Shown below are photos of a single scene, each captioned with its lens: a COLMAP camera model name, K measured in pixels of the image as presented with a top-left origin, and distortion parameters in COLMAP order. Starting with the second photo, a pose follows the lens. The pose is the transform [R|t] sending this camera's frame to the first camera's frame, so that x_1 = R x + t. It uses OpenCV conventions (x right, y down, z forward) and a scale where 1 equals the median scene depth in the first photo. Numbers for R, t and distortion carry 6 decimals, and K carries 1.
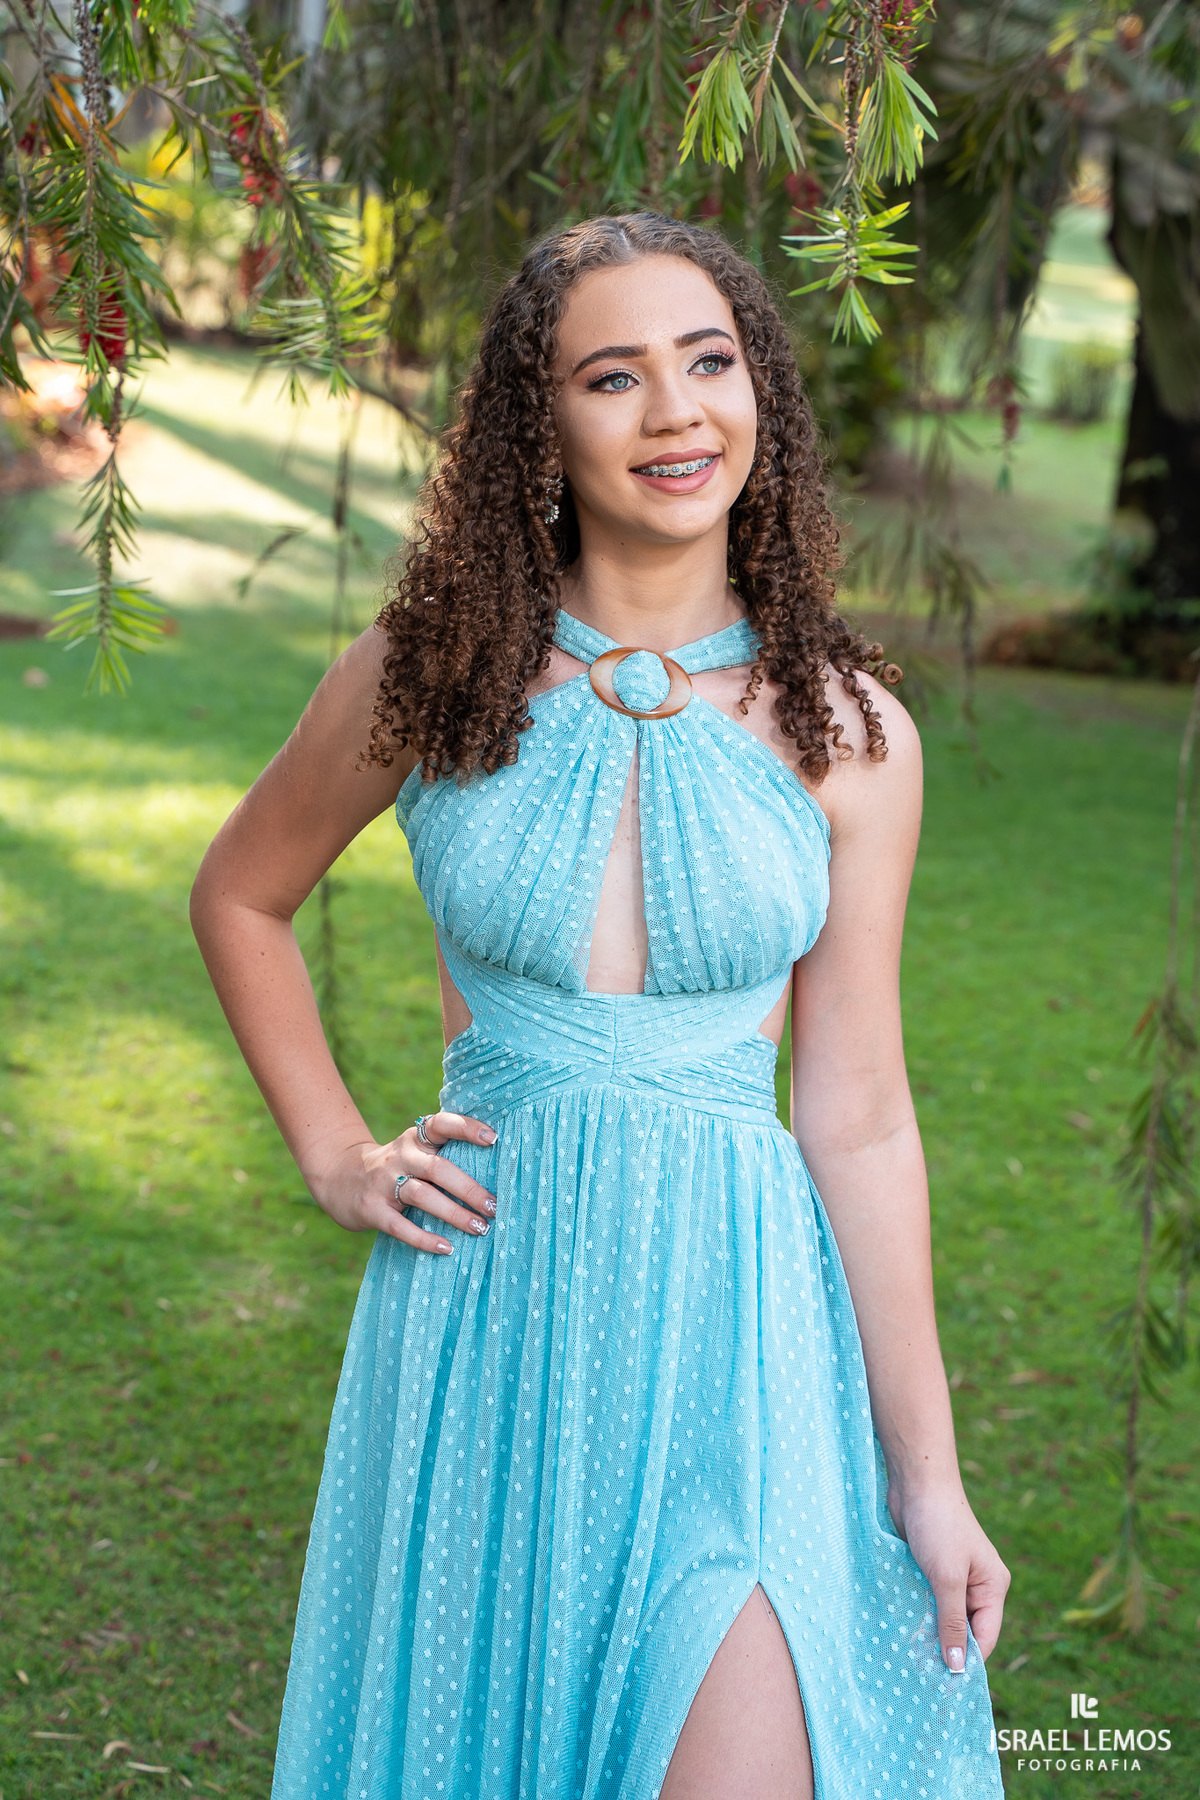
lens RADIAL K [[3432.5, 0, 600.0], [0, 3432.5, 900.0], [0, 0, 1]] dist [0.281240, -0.006253]
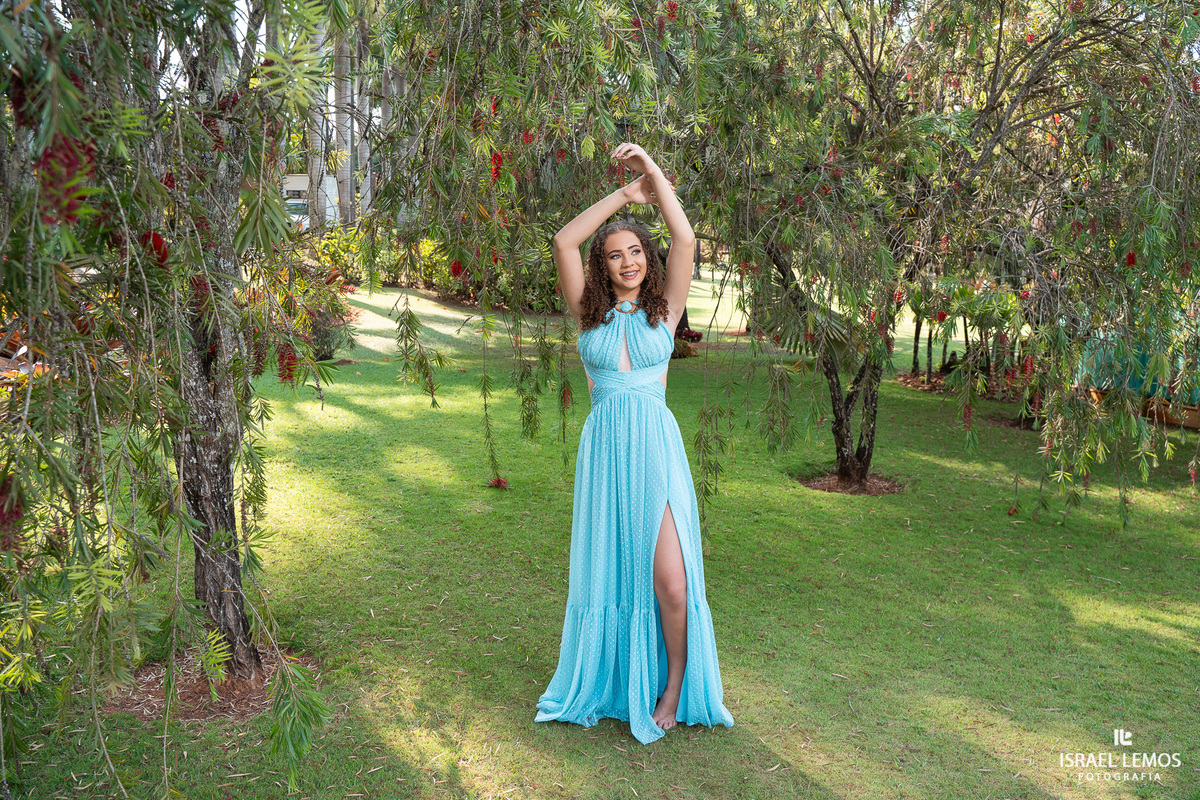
lens RADIAL K [[1007.5, 0, 600.0], [0, 1007.5, 400.0], [0, 0, 1]] dist [-0.065950, 0.006675]
pose [[0.989543, -0.061504, 0.130468, -0.201934], [0.066789, 0.997098, -0.036523, 0.091397], [-0.127844, 0.044855, 0.990780, -0.341008]]
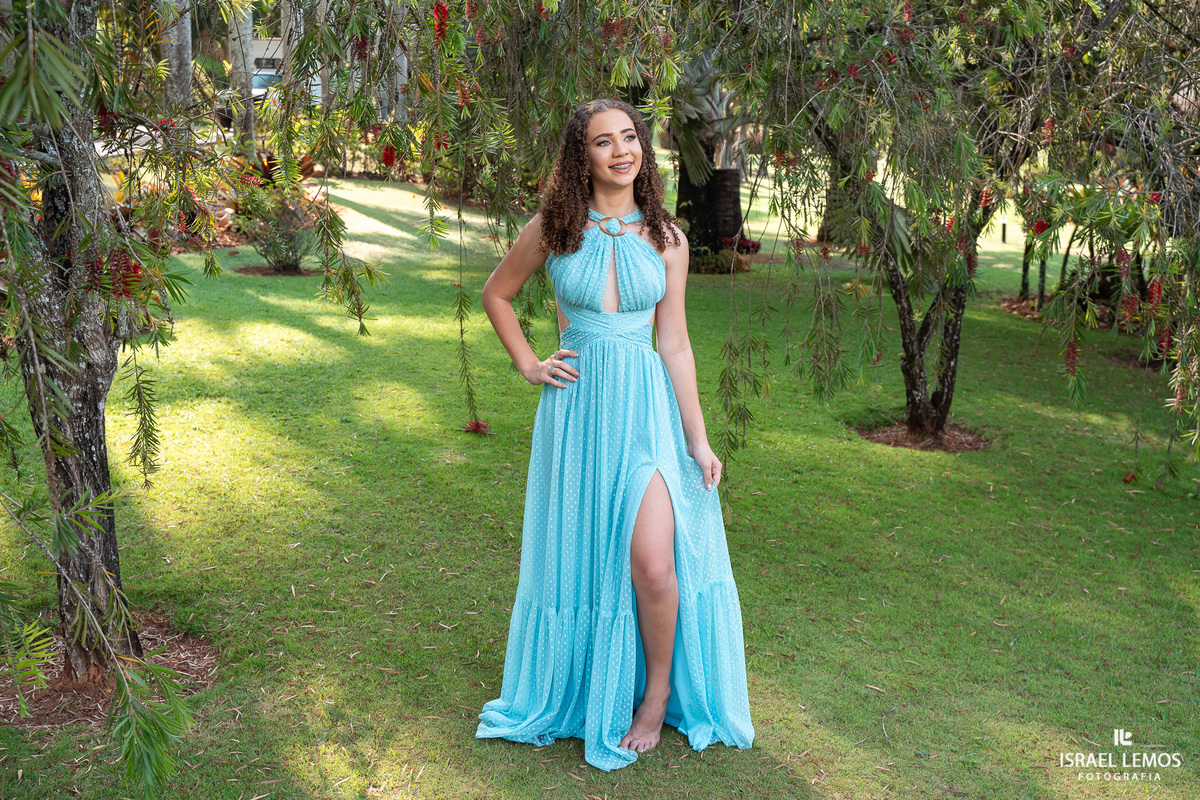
lens RADIAL K [[1213.7, 0, 600.0], [0, 1213.7, 400.0], [0, 0, 1]] dist [0.004789, -0.007922]
pose [[0.994994, -0.051060, 0.085904, -0.120815], [0.049037, 0.998471, 0.025505, 0.085974], [-0.087075, -0.021165, 0.995977, -0.278831]]
